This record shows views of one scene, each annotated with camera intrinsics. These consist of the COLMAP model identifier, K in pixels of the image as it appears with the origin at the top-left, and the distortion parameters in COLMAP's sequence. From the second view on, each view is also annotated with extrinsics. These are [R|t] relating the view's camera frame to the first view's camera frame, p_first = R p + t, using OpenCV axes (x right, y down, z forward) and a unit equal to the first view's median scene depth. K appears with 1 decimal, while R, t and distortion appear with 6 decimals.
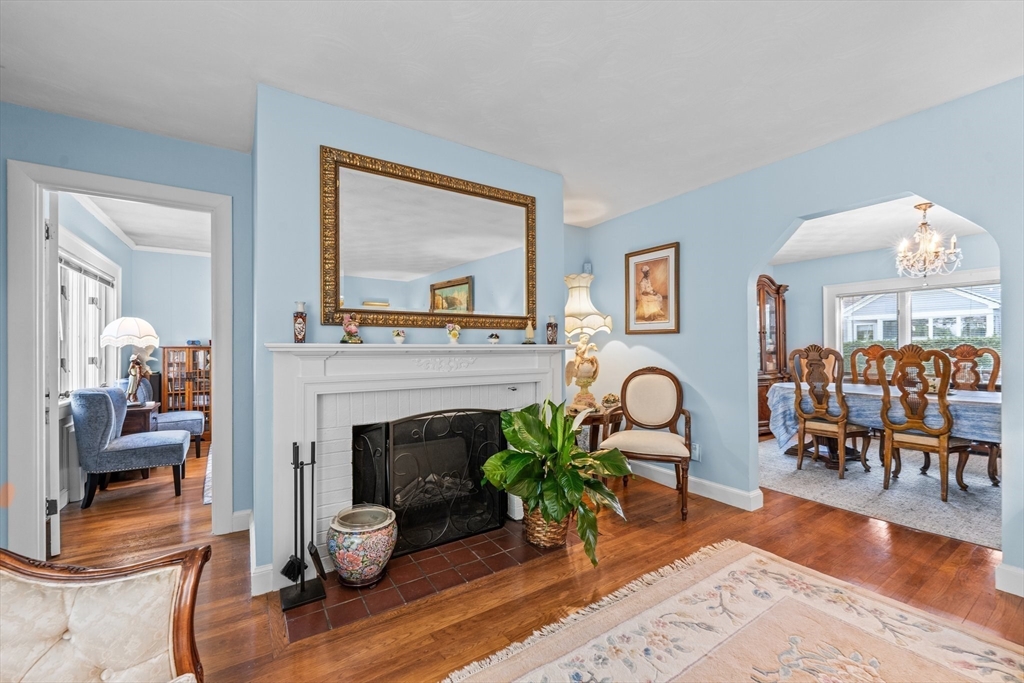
lens RADIAL K [[417.3, 0, 514.3], [0, 417.3, 343.6], [0, 0, 1]] dist [-0.000867, -0.000115]
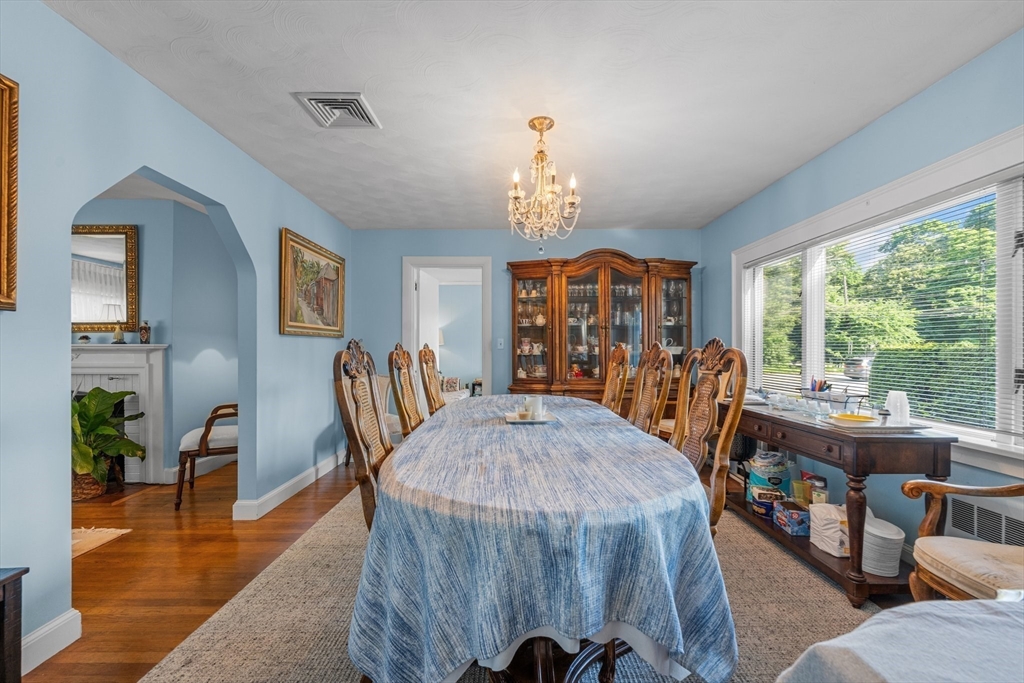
lens RADIAL K [[417.3, 0, 514.3], [0, 417.3, 343.6], [0, 0, 1]] dist [-0.000867, -0.000115]
pose [[0.844045, -0.003076, -0.536264, 1.291949], [0.006515, 0.999969, 0.004519, 0.002451], [0.536233, -0.007308, 0.844038, 0.433574]]
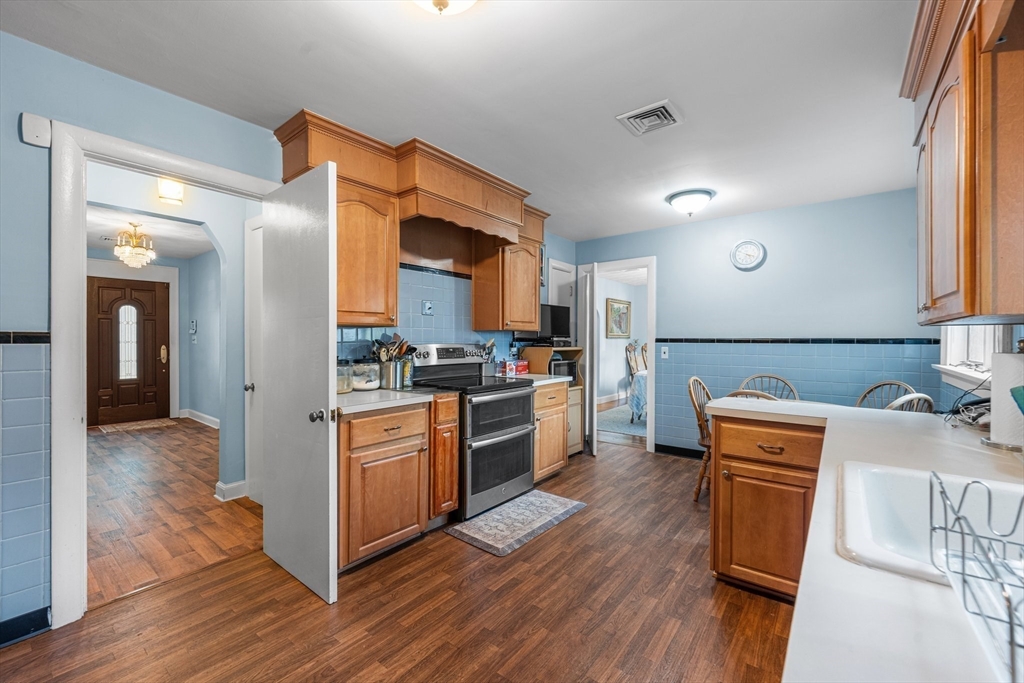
lens RADIAL K [[417.3, 0, 514.3], [0, 417.3, 343.6], [0, 0, 1]] dist [-0.000867, -0.000115]
pose [[0.327193, 0.014756, -0.944842, 2.374886], [0.010691, 0.999756, 0.019315, -0.035099], [0.944897, -0.016421, 0.326956, -0.295784]]
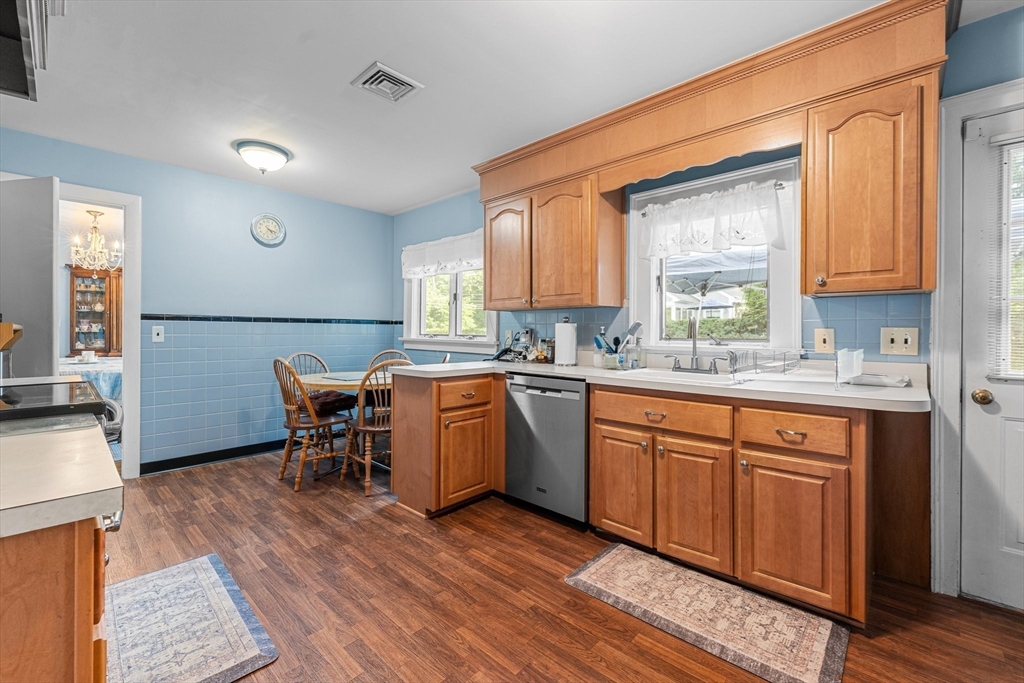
lens RADIAL K [[427.2, 0, 511.1], [0, 427.2, 331.4], [0, 0, 1]] dist [-0.002340, -0.000368]
pose [[0.970360, 0.011290, 0.241399, 1.885987], [-0.015113, 0.999788, 0.013992, -0.010514], [-0.241190, -0.017225, 0.970325, -0.542293]]
